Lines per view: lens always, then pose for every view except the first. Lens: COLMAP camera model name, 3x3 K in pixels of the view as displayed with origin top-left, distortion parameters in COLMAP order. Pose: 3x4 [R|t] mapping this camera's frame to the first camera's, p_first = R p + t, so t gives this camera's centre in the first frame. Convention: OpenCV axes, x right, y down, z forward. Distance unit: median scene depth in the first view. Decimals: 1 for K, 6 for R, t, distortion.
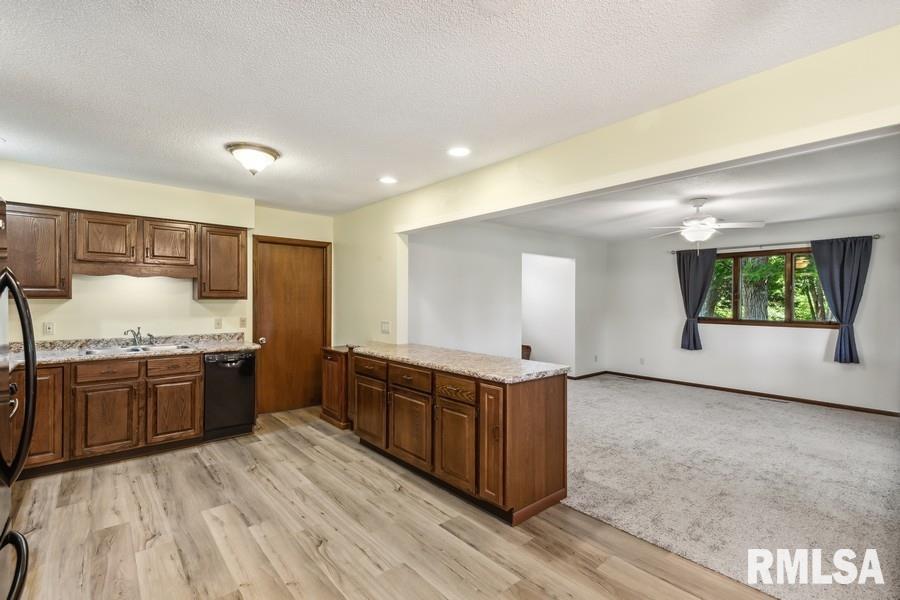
lens RADIAL K [[413.9, 0, 449.0], [0, 413.9, 300.7], [0, 0, 1]] dist [0.009173, -0.001086]
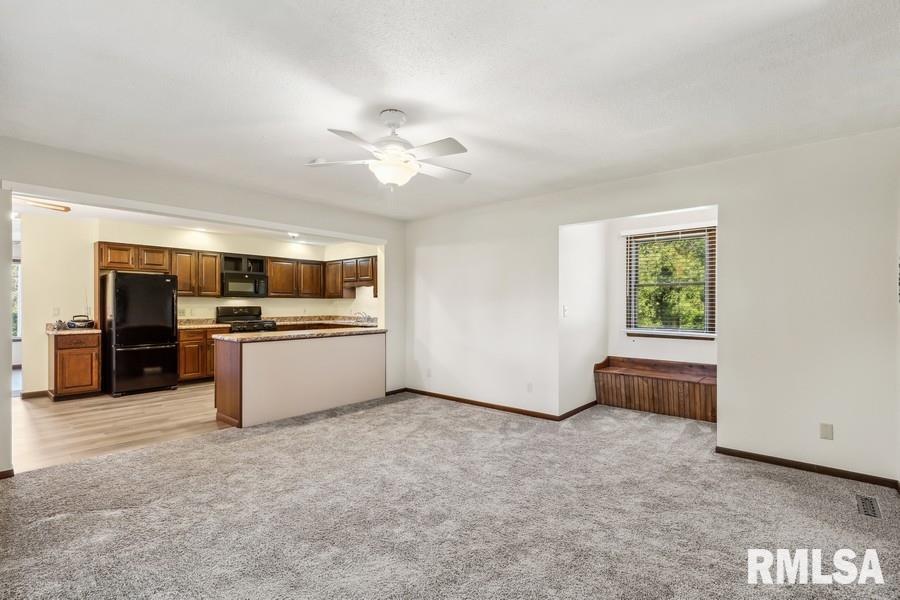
lens RADIAL K [[428.5, 0, 452.3], [0, 428.5, 302.2], [0, 0, 1]] dist [0.012388, -0.000148]
pose [[0.154662, -0.006895, -0.987943, 1.226861], [-0.005605, 0.999953, -0.007856, 0.026546], [0.987952, 0.006752, 0.154616, 0.971819]]
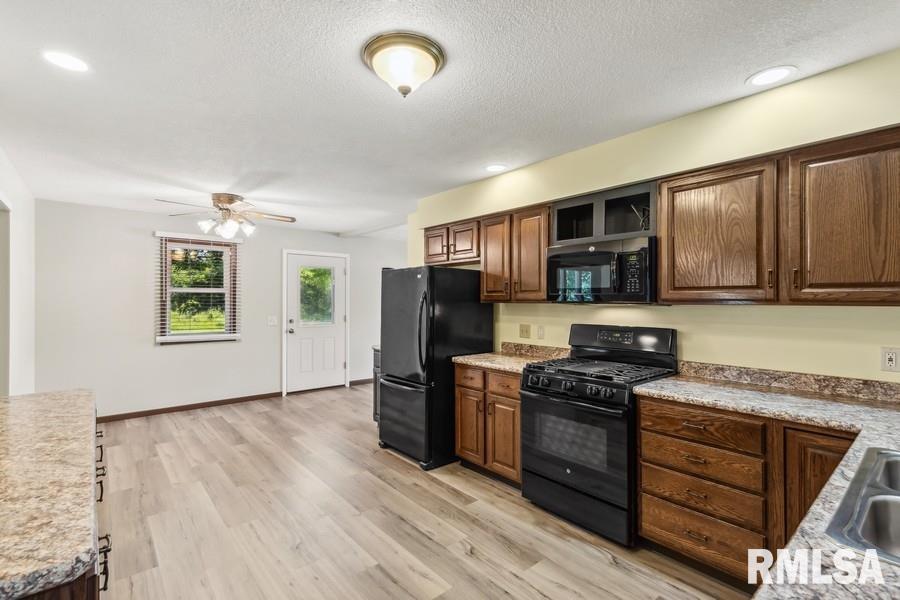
lens RADIAL K [[419.1, 0, 450.0], [0, 419.1, 300.0], [0, 0, 1]] dist [0.008987, -0.000697]
pose [[-0.999974, -0.004957, 0.005161, -0.358402], [-0.004935, 0.999979, 0.004198, -0.008430], [-0.005181, 0.004173, -0.999978, 1.061756]]
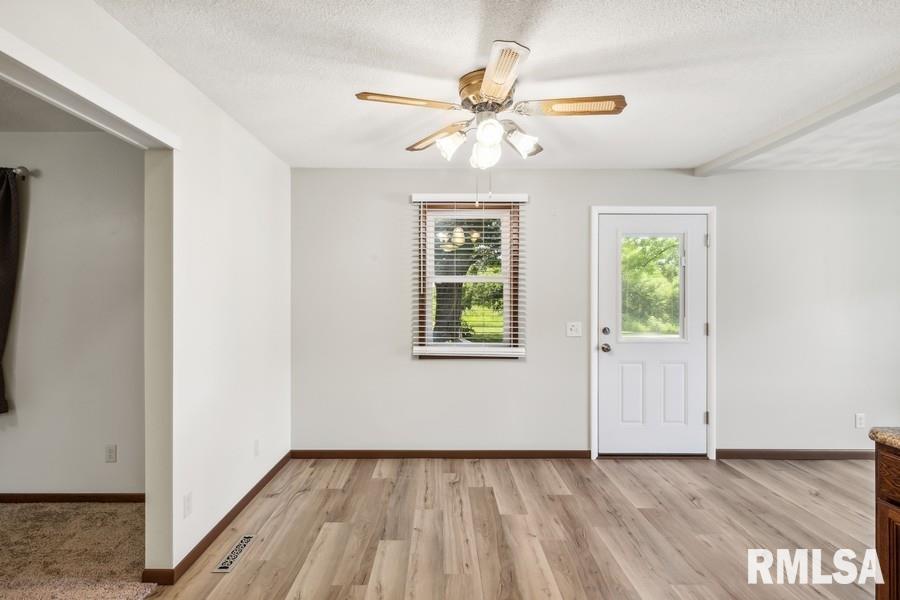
lens RADIAL K [[434.7, 0, 439.0], [0, 434.7, 296.6], [0, 0, 1]] dist [-0.000479, -0.000112]
pose [[-0.757904, -0.002683, 0.652361, -0.130552], [-0.001817, 0.999996, 0.002001, 0.003633], [-0.652364, 0.000331, -0.757906, 0.524100]]
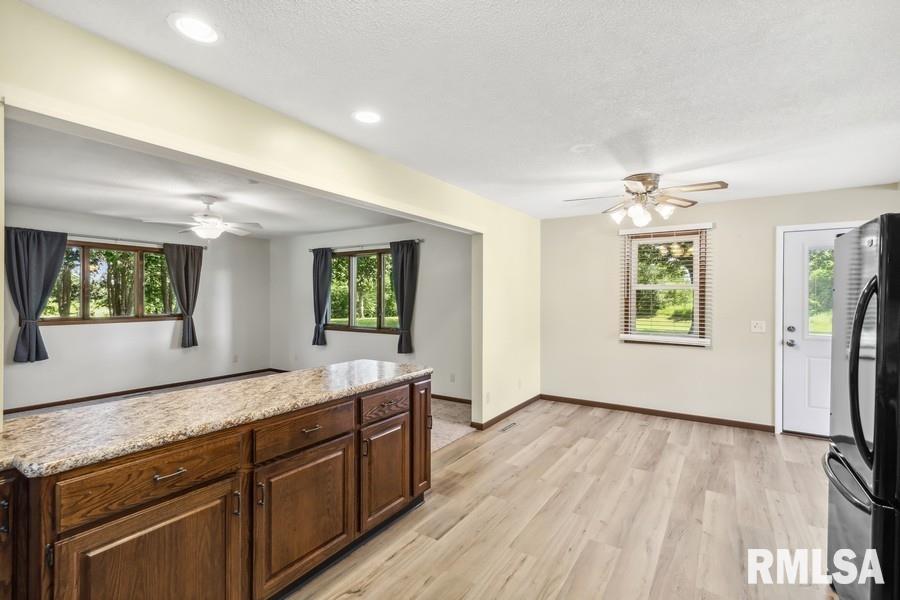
lens RADIAL K [[419.1, 0, 450.0], [0, 419.1, 300.0], [0, 0, 1]] dist [0.008987, -0.000697]
pose [[-0.276917, -0.011891, 0.960820, -0.532998], [-0.001382, 0.999927, 0.011977, -0.006715], [-0.960893, 0.001989, -0.276913, 0.702721]]
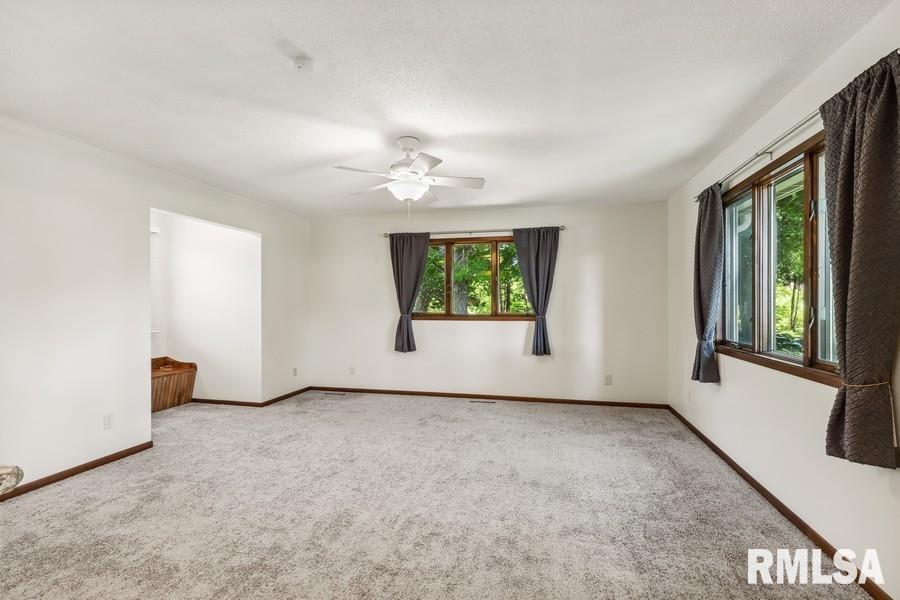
lens RADIAL K [[419.1, 0, 450.0], [0, 419.1, 300.0], [0, 0, 1]] dist [0.008987, -0.000697]
pose [[0.811683, -0.000803, 0.584098, 0.237330], [0.006477, 0.999950, -0.007625, 0.029745], [-0.584063, 0.009973, 0.811647, 0.377641]]
